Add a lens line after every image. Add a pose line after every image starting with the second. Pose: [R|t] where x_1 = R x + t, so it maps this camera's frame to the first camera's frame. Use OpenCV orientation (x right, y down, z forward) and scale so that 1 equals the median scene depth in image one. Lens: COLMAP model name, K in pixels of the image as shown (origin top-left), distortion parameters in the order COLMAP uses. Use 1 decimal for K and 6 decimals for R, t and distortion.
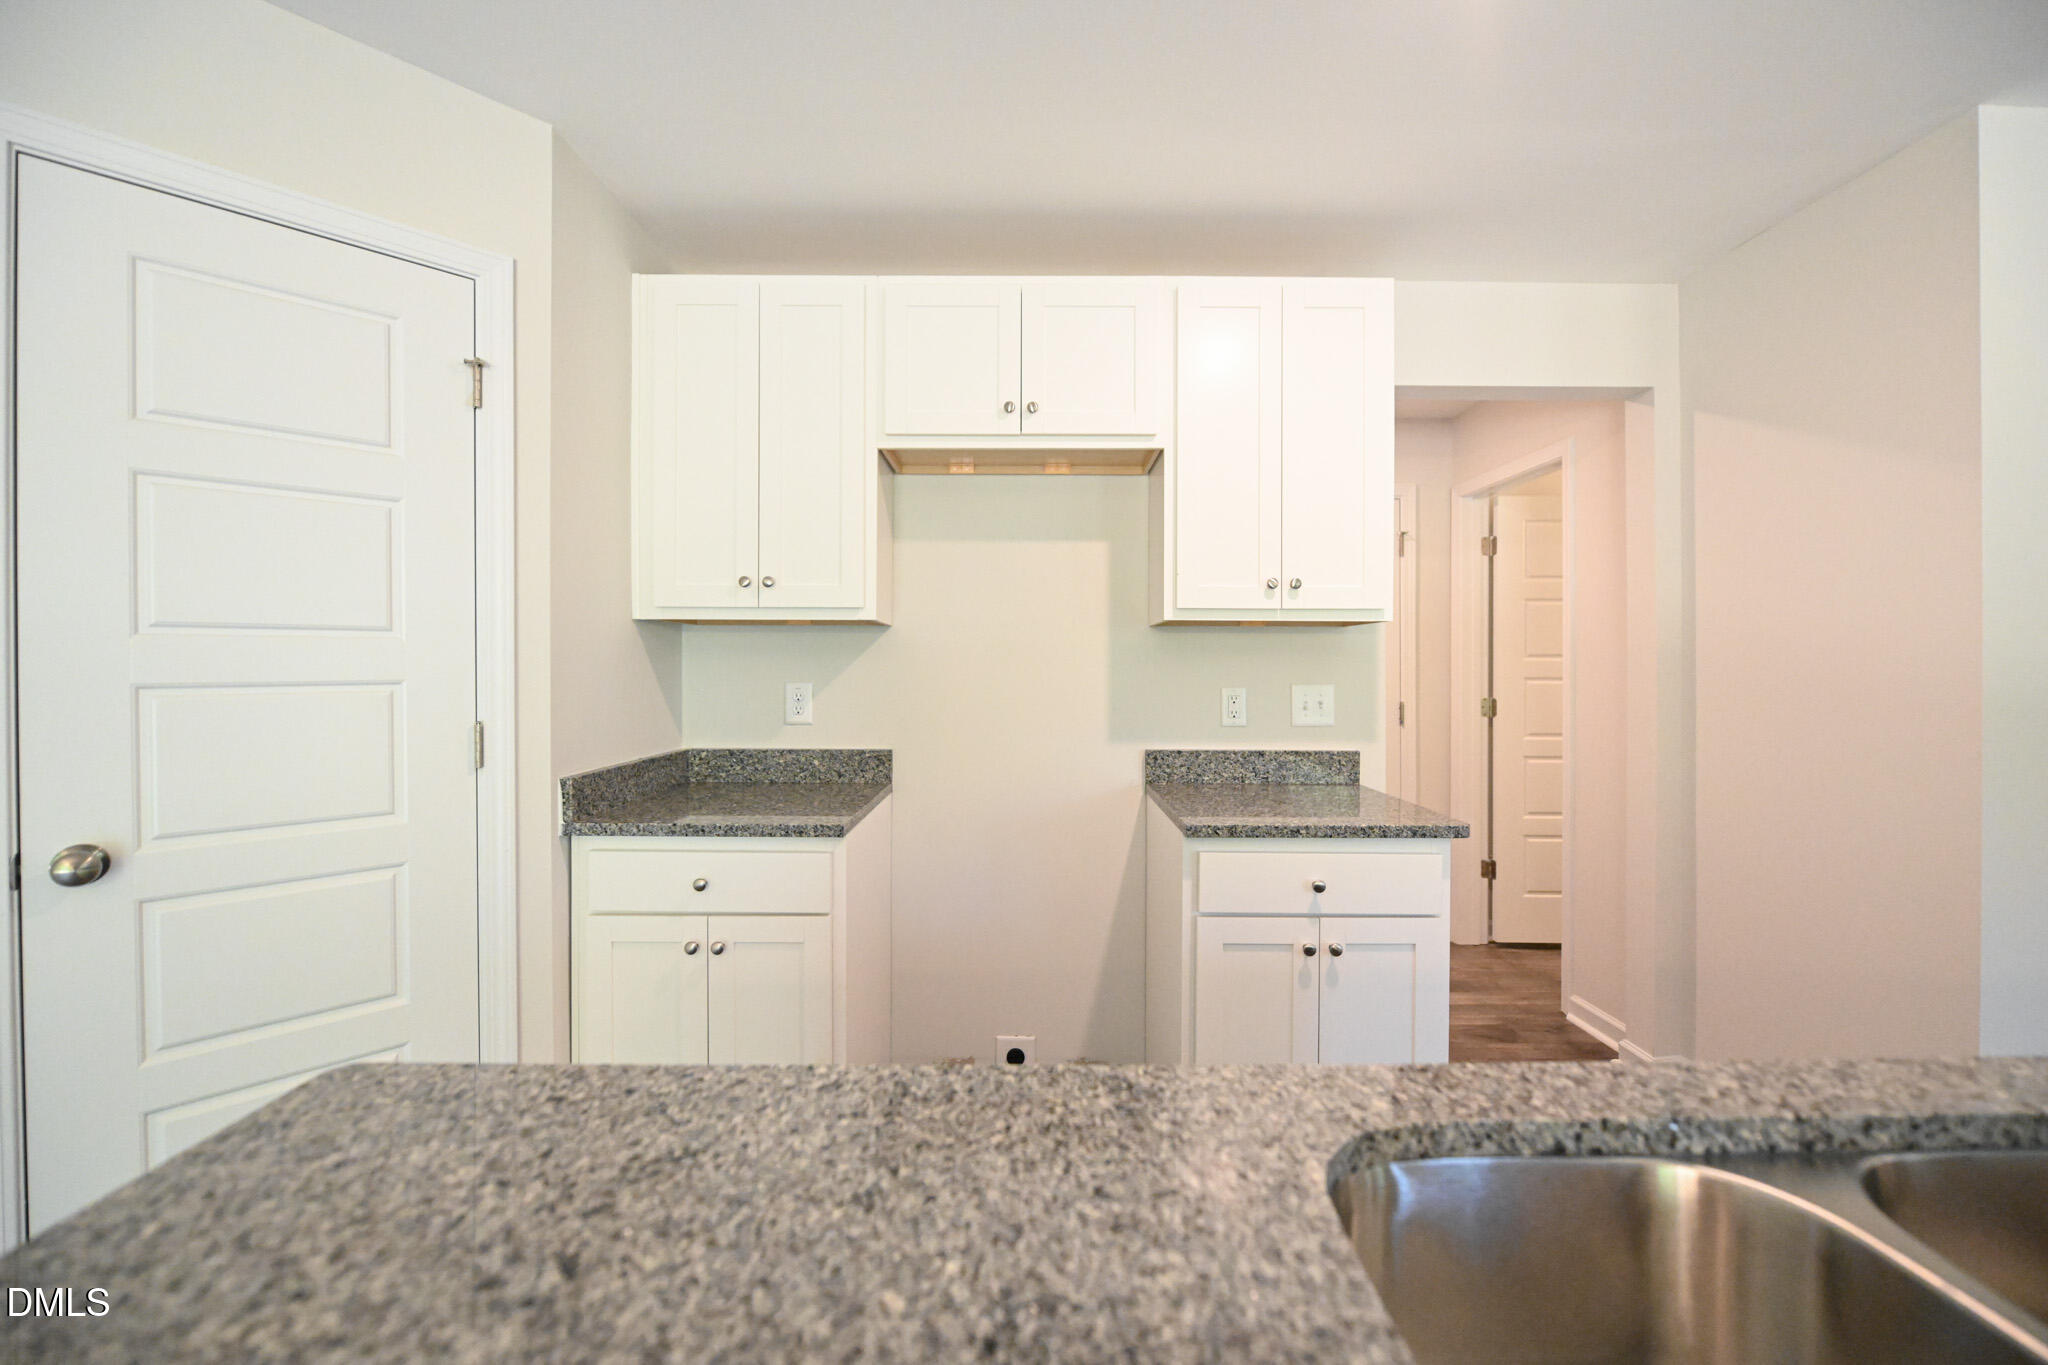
lens RADIAL K [[809.0, 0, 1013.1], [0, 809.0, 672.0], [0, 0, 1]] dist [0.002519, 0.000645]
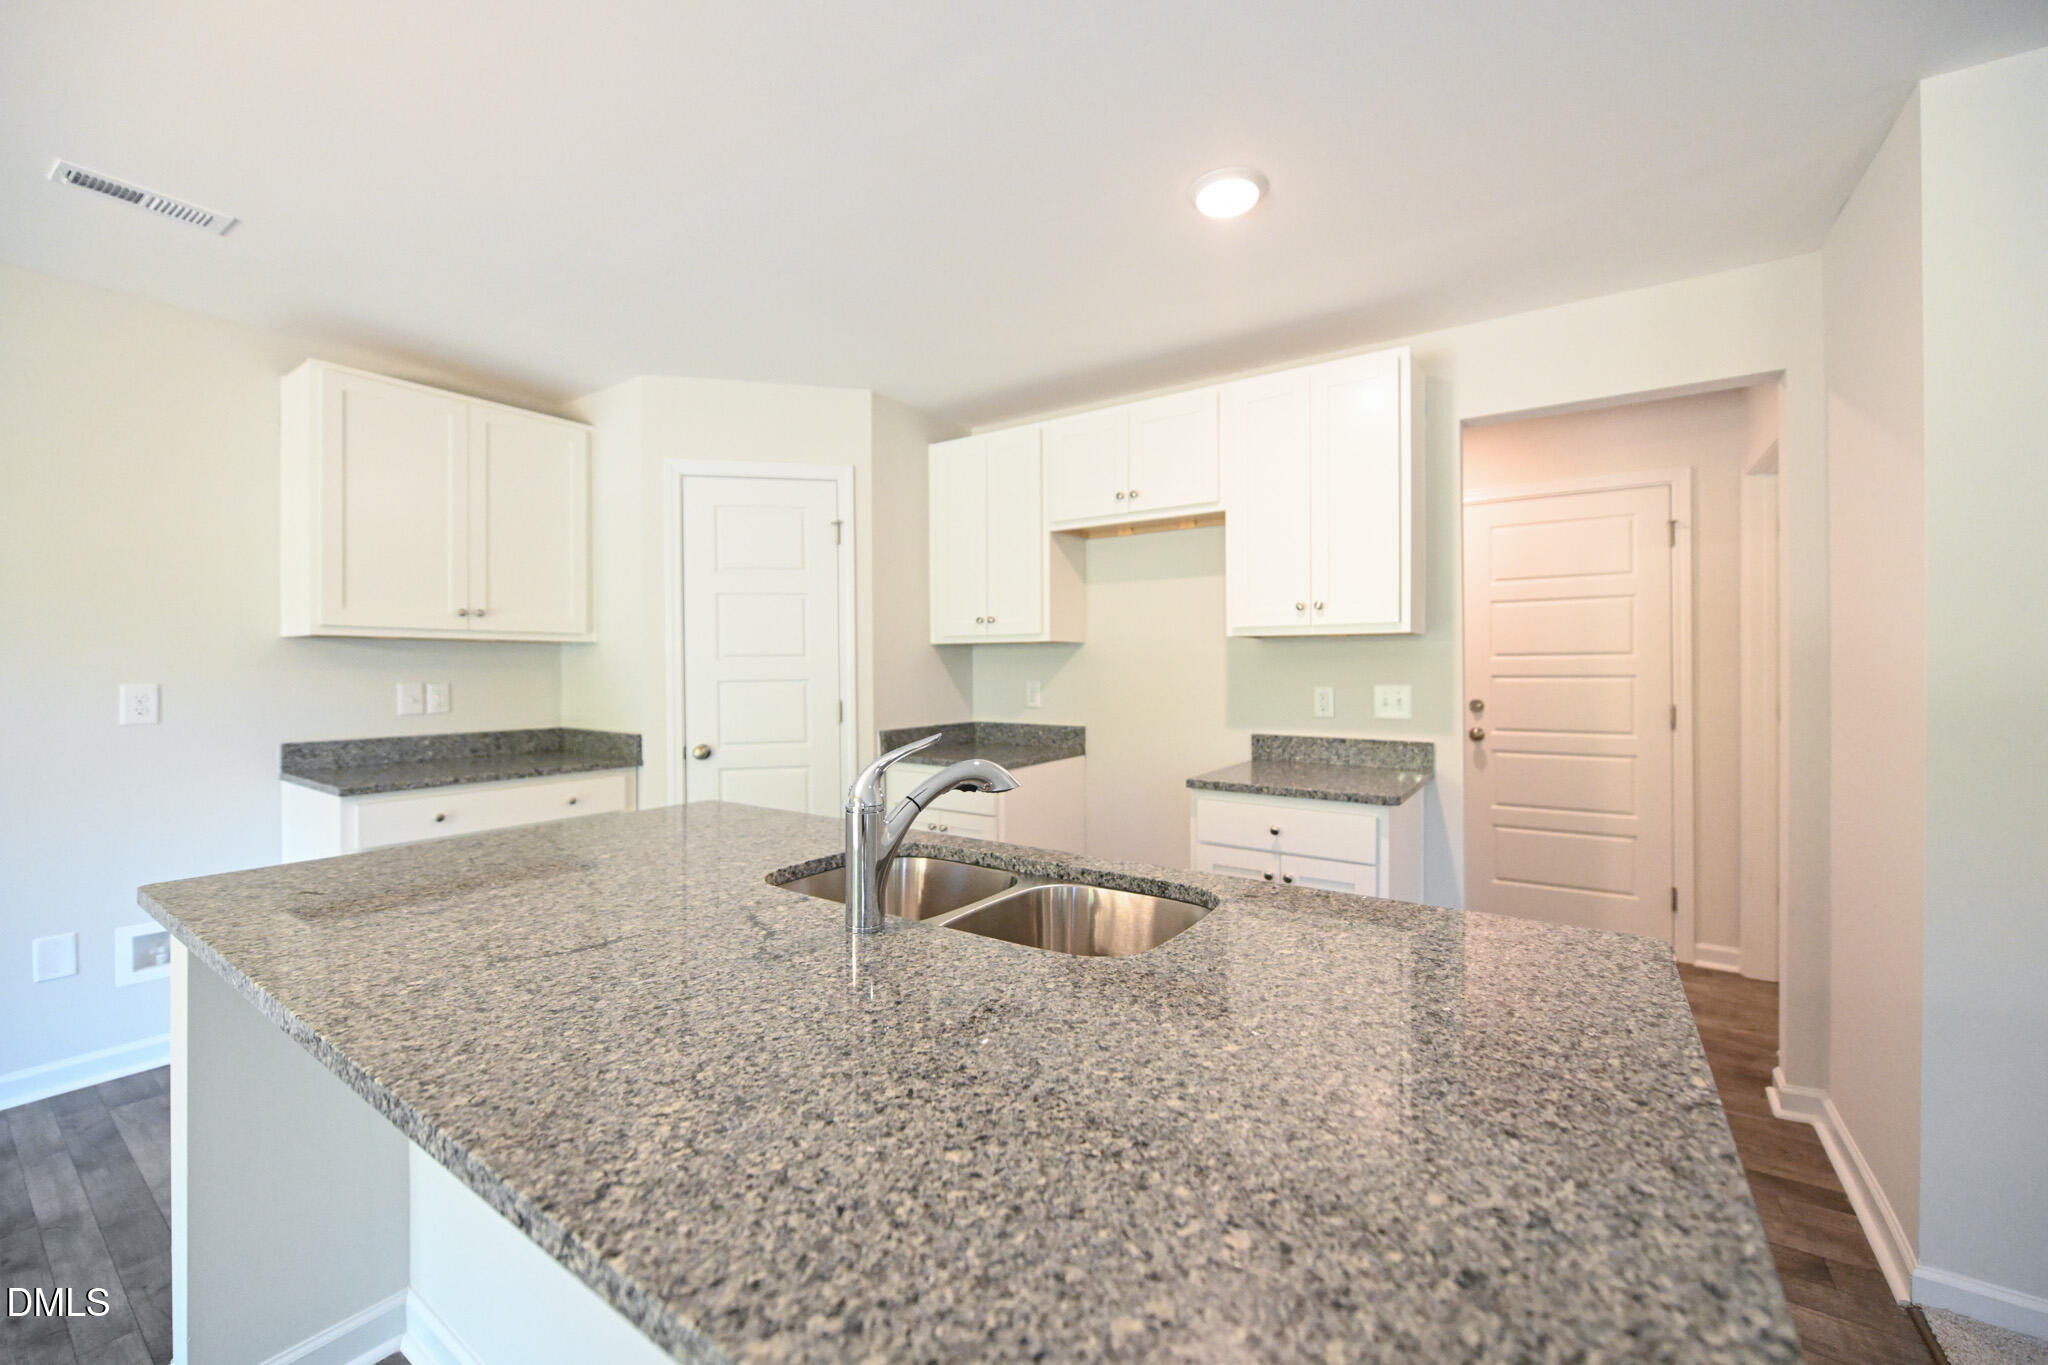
lens RADIAL K [[809.0, 0, 1028.3], [0, 809.0, 674.8], [0, 0, 1]] dist [0.002519, 0.000645]
pose [[0.827275, 0.000044, -0.561797, 0.601200], [0.004820, 0.999963, 0.007176, -0.009979], [0.561776, -0.008644, 0.827244, -0.281065]]
